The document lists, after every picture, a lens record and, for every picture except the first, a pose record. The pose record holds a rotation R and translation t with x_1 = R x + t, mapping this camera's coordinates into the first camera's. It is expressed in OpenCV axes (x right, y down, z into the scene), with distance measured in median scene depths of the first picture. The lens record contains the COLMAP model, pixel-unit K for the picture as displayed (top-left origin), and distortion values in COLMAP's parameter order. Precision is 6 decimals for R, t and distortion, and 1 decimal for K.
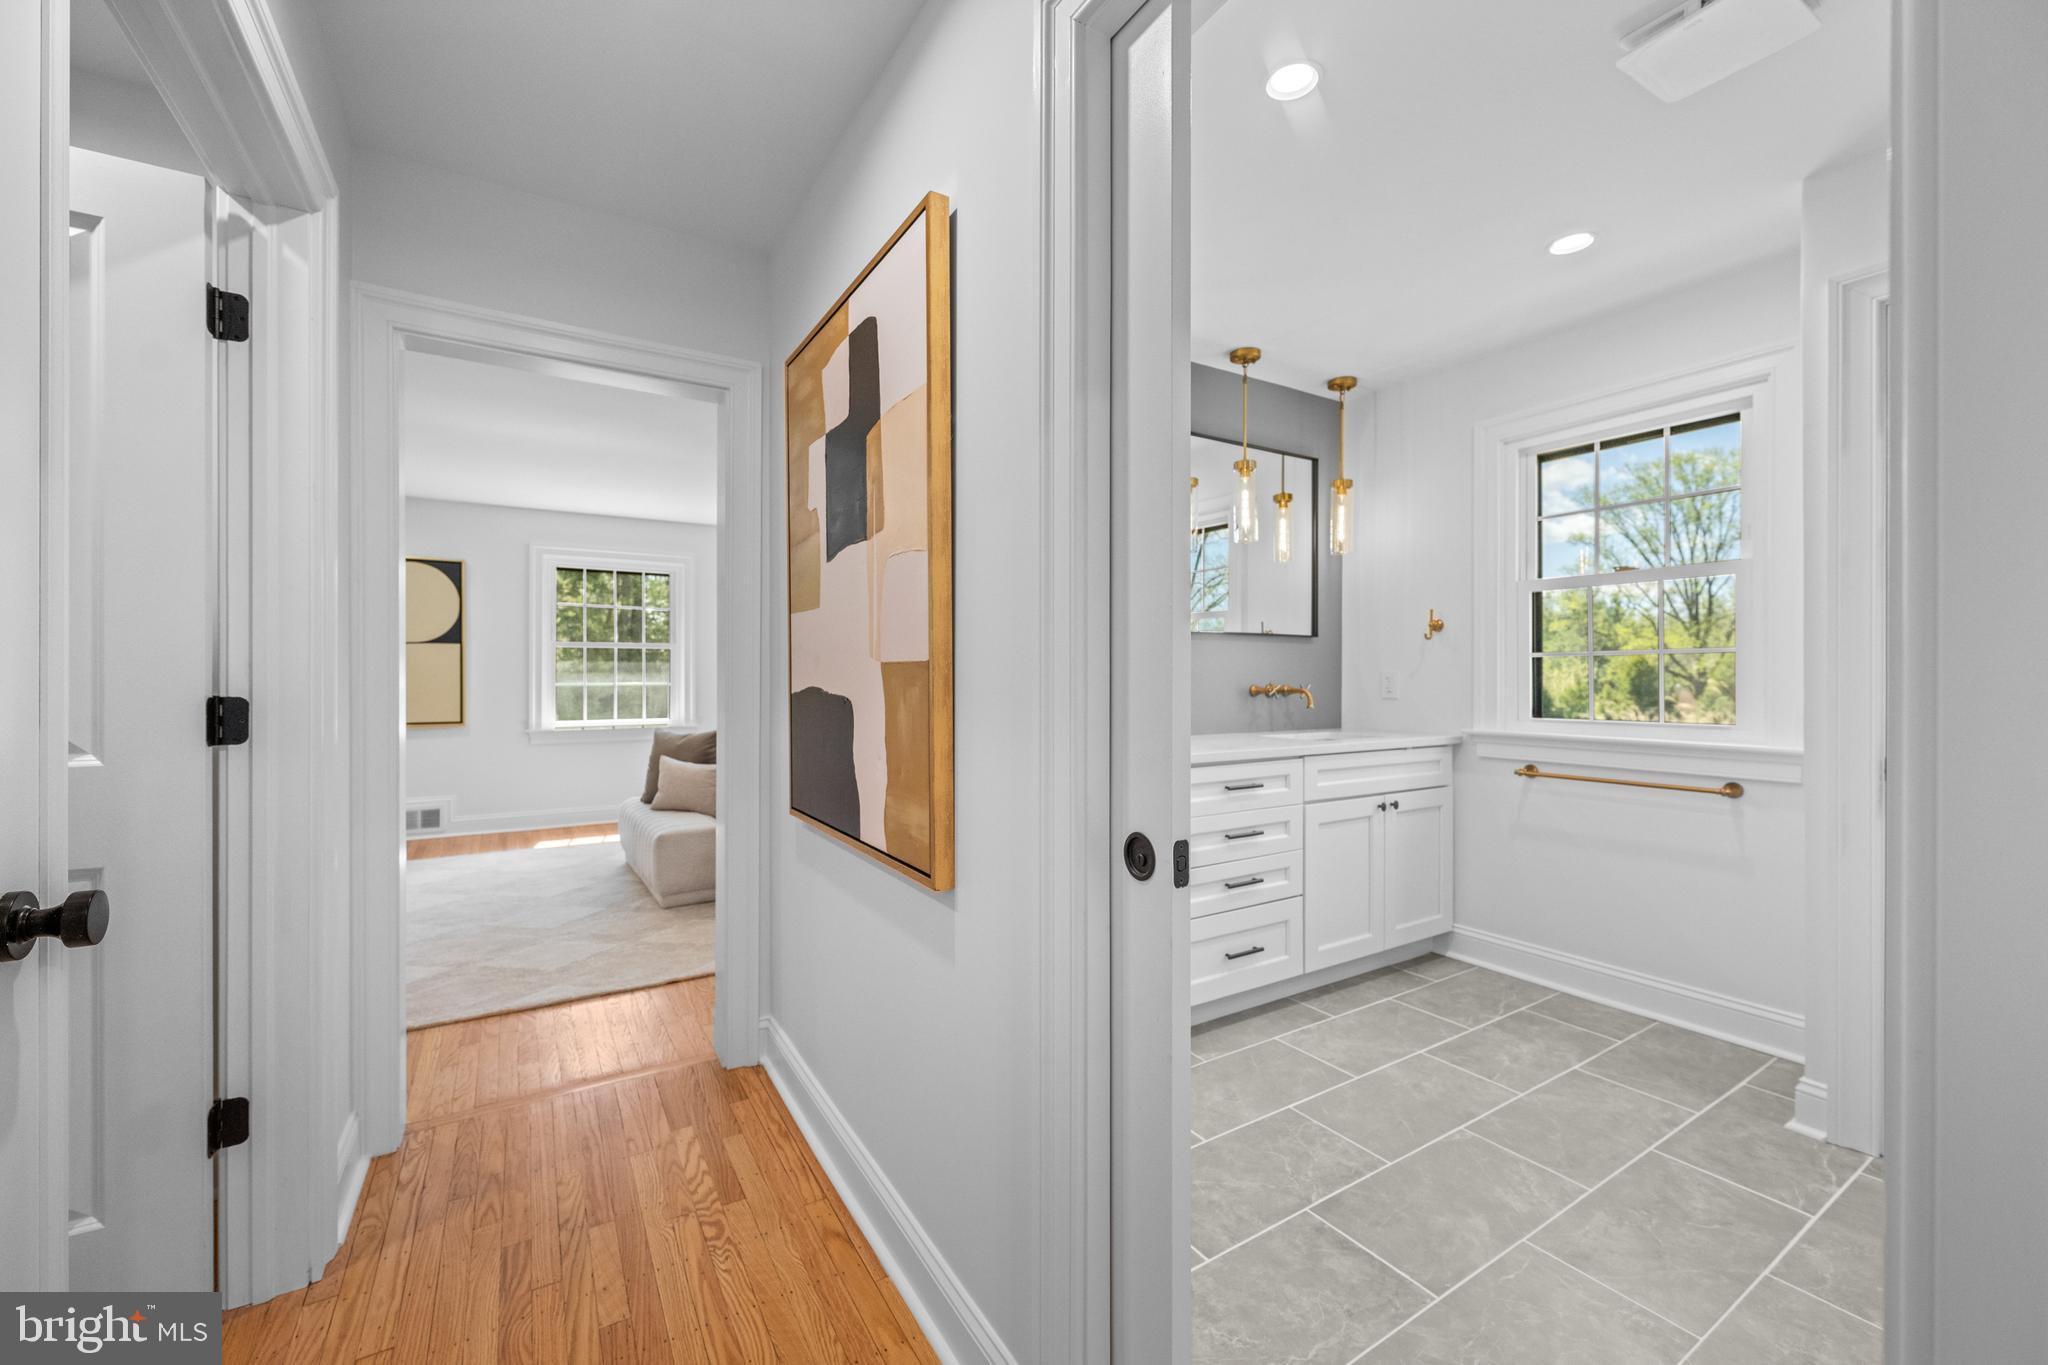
lens RADIAL K [[816.9, 0, 1041.5], [0, 816.9, 676.8], [0, 0, 1]] dist [0.000294, -0.000048]
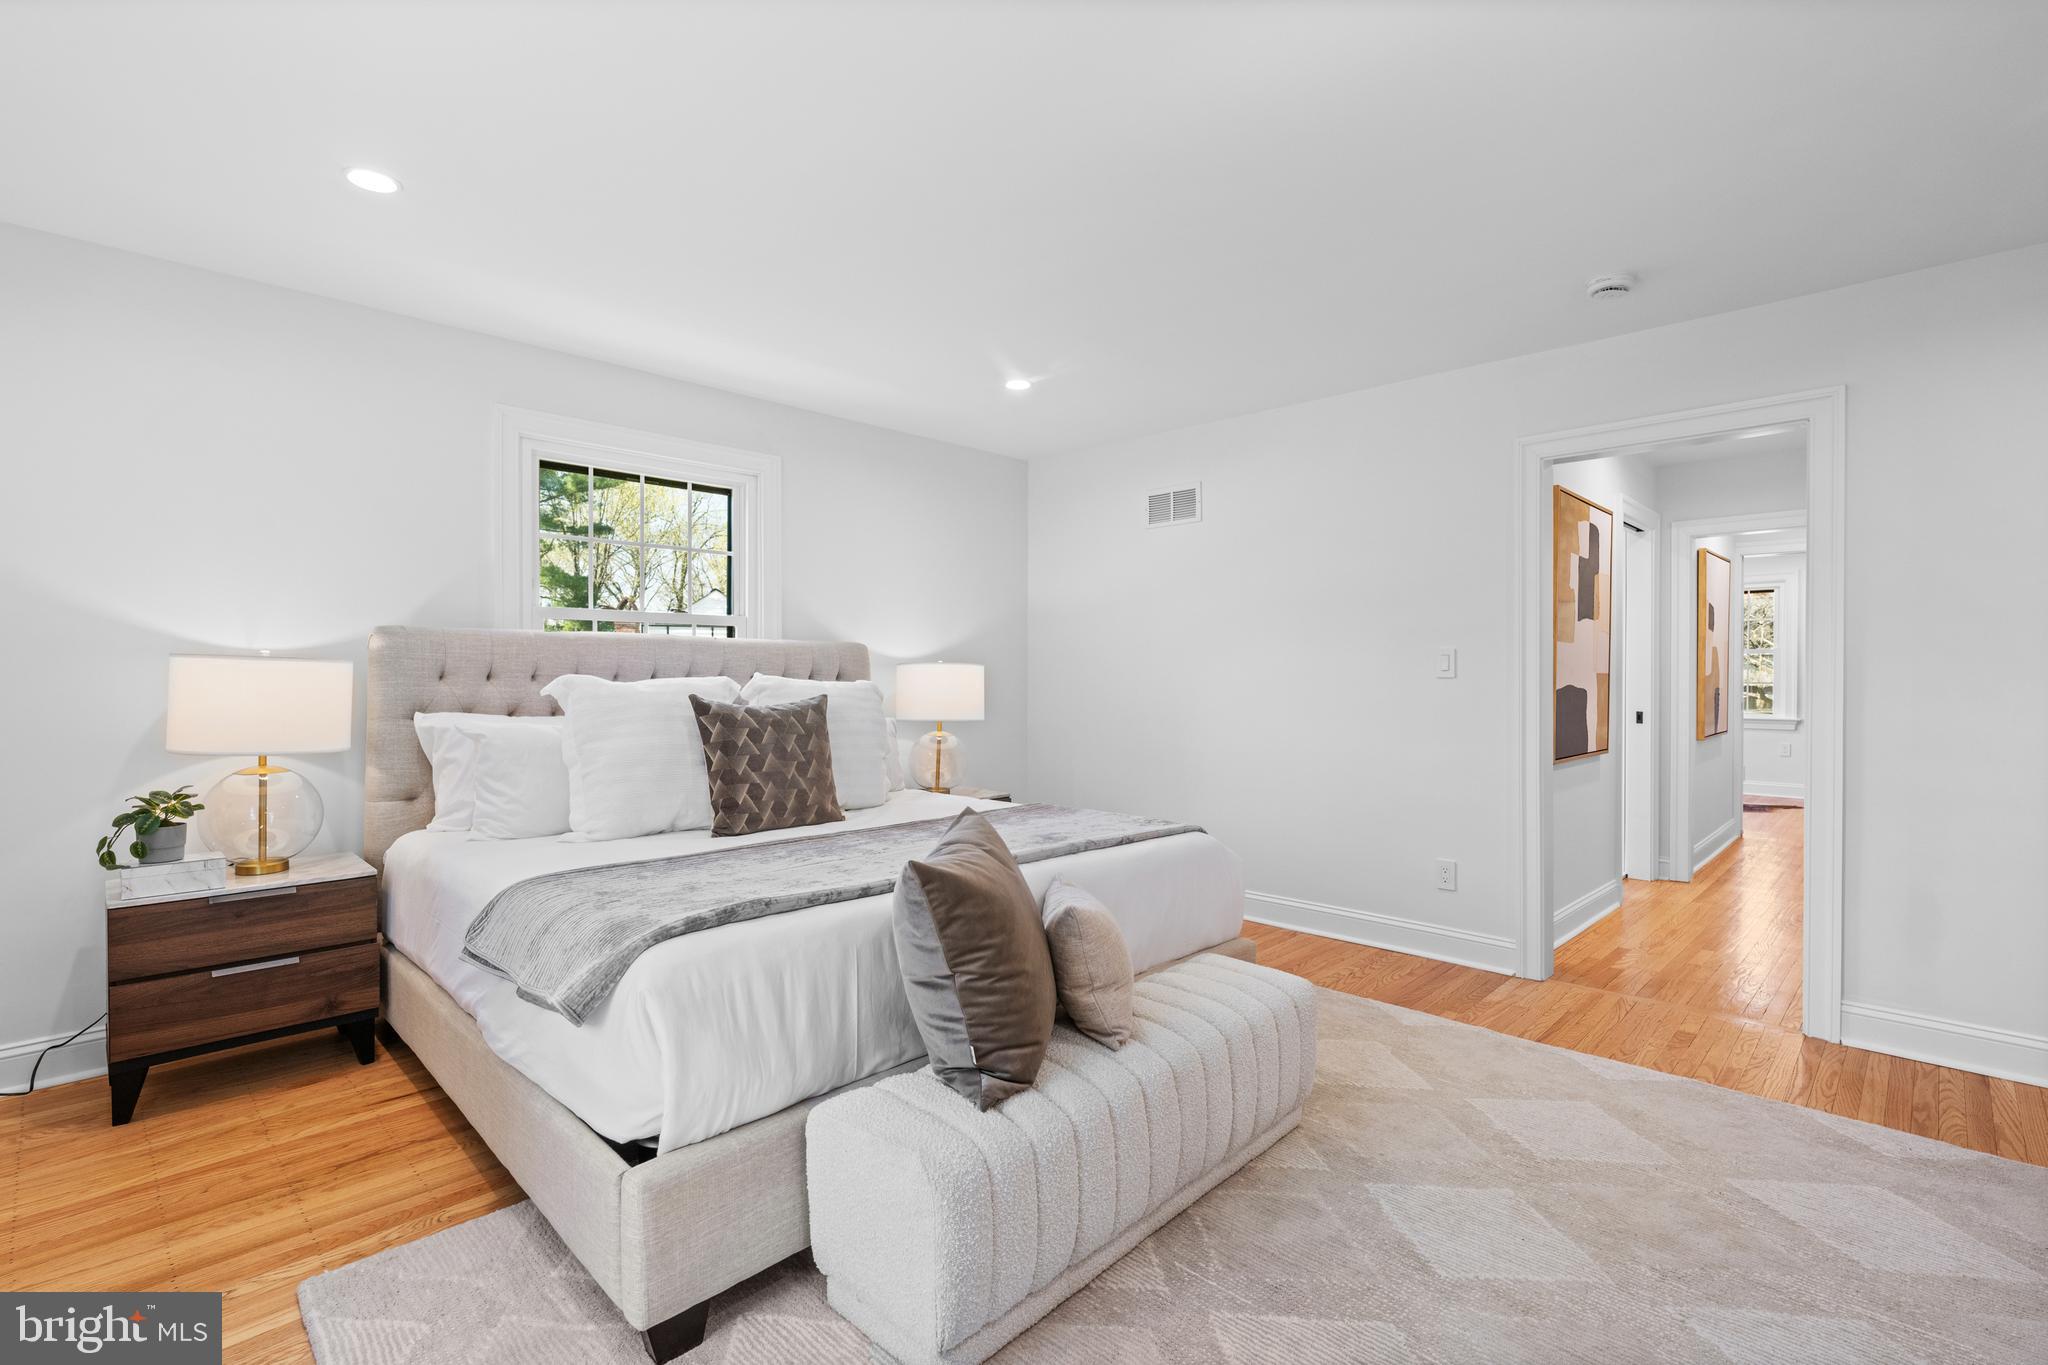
lens RADIAL K [[932.7, 0, 1021.0], [0, 932.7, 677.5], [0, 0, 1]] dist [-0.001245, 0.000131]
pose [[-0.222124, -0.005836, 0.975001, -0.698725], [-0.001126, 0.999983, 0.005729, -0.005215], [-0.975018, 0.000175, -0.222127, 0.910023]]
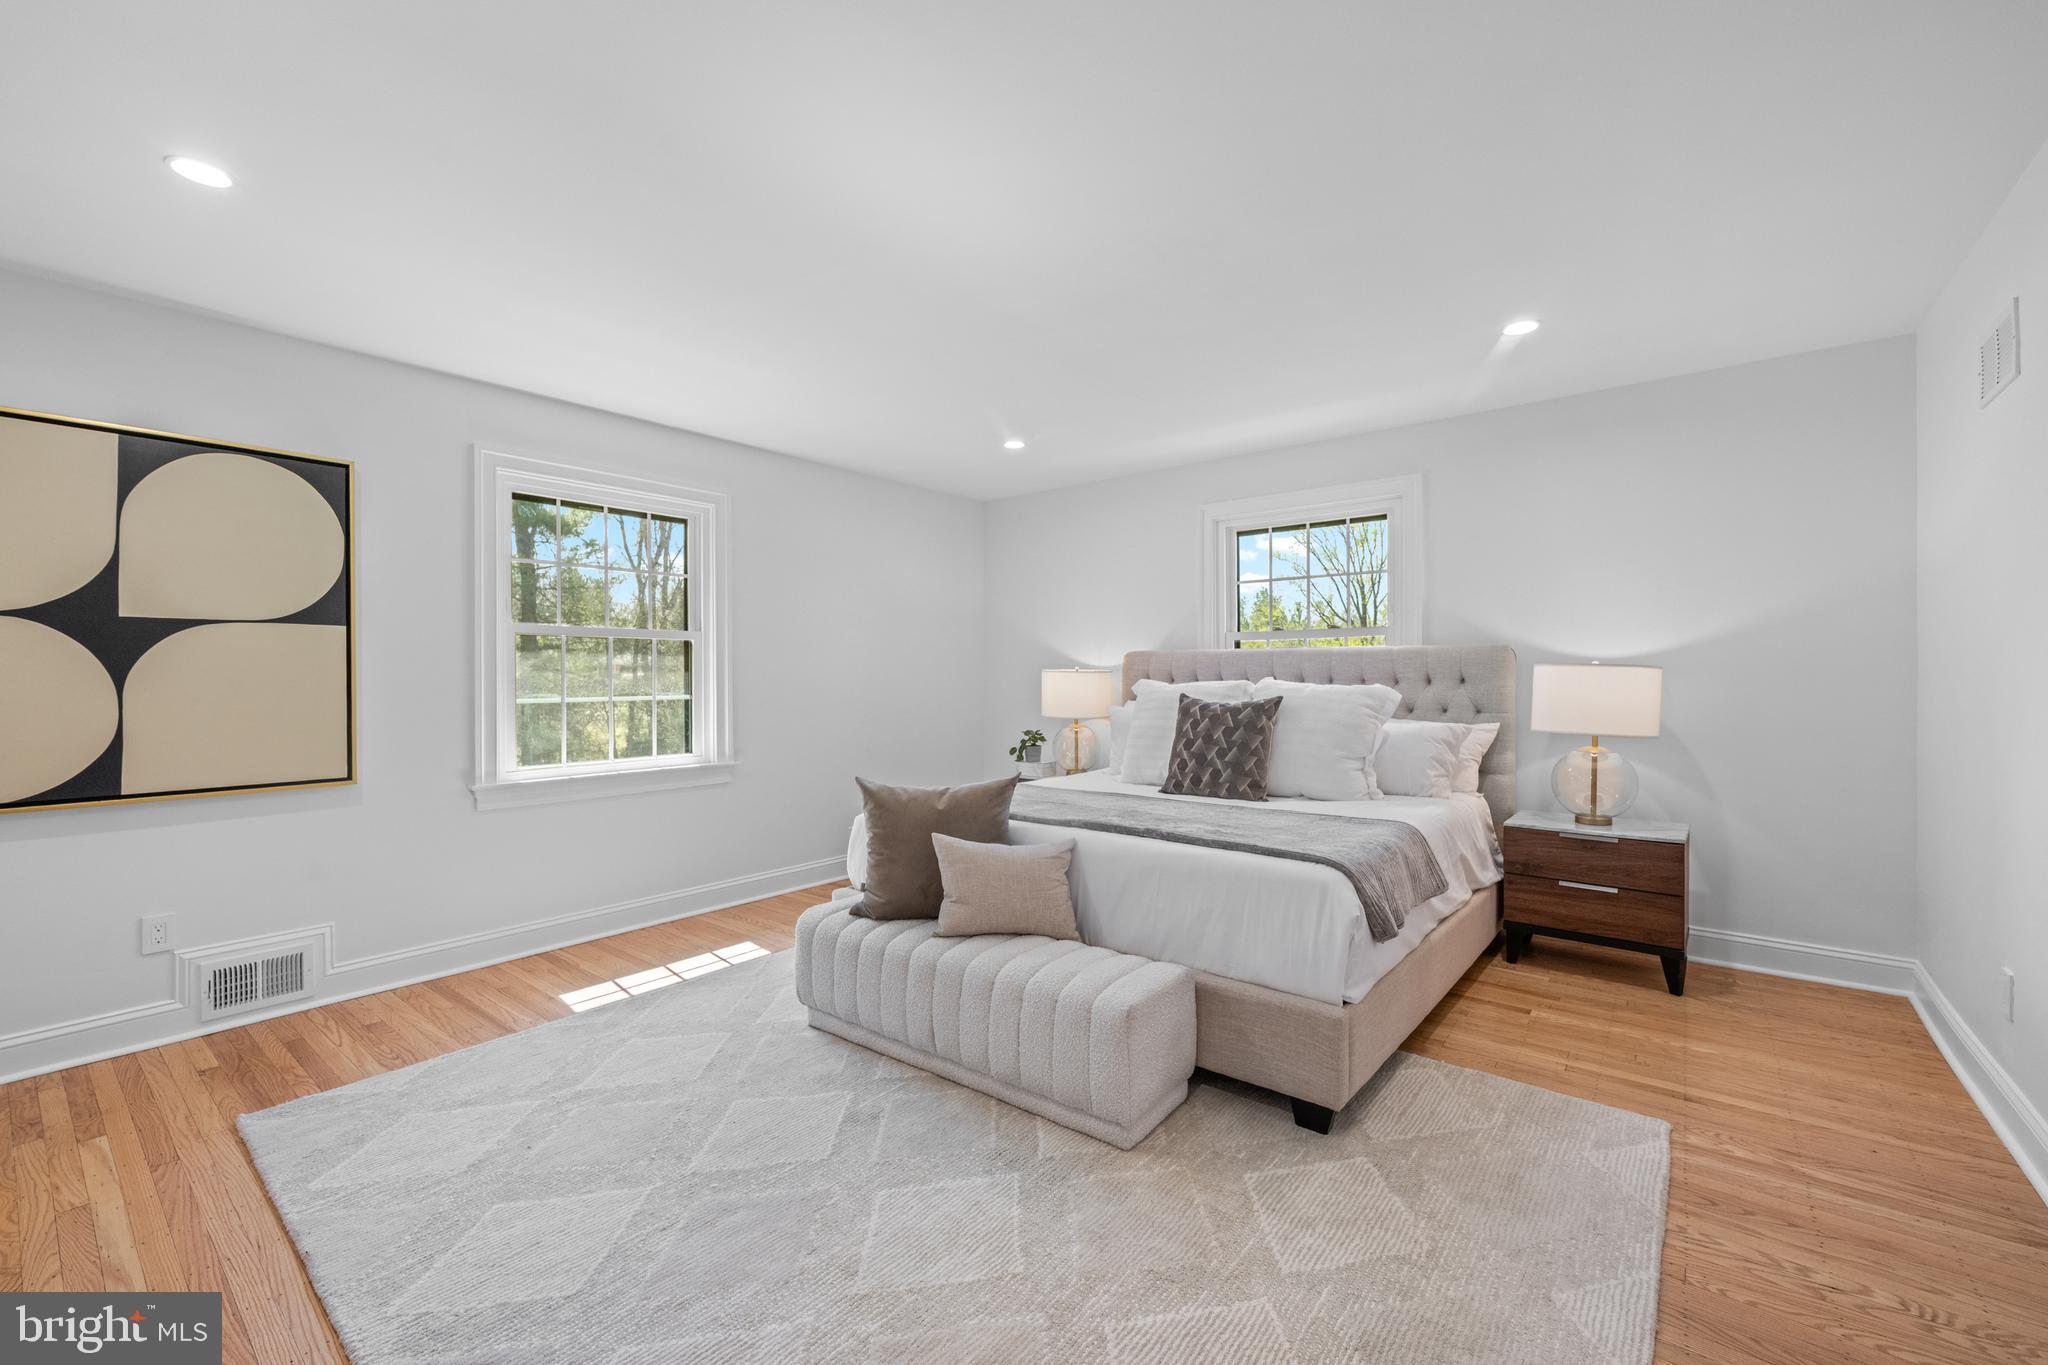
lens RADIAL K [[833.1, 0, 1024.9], [0, 833.1, 688.1], [0, 0, 1]] dist [0.000204, 0.000214]
pose [[0.947965, -0.008856, 0.318253, -0.472700], [0.005371, 0.999916, 0.011828, -0.005163], [-0.318331, -0.009503, 0.947932, 0.369023]]
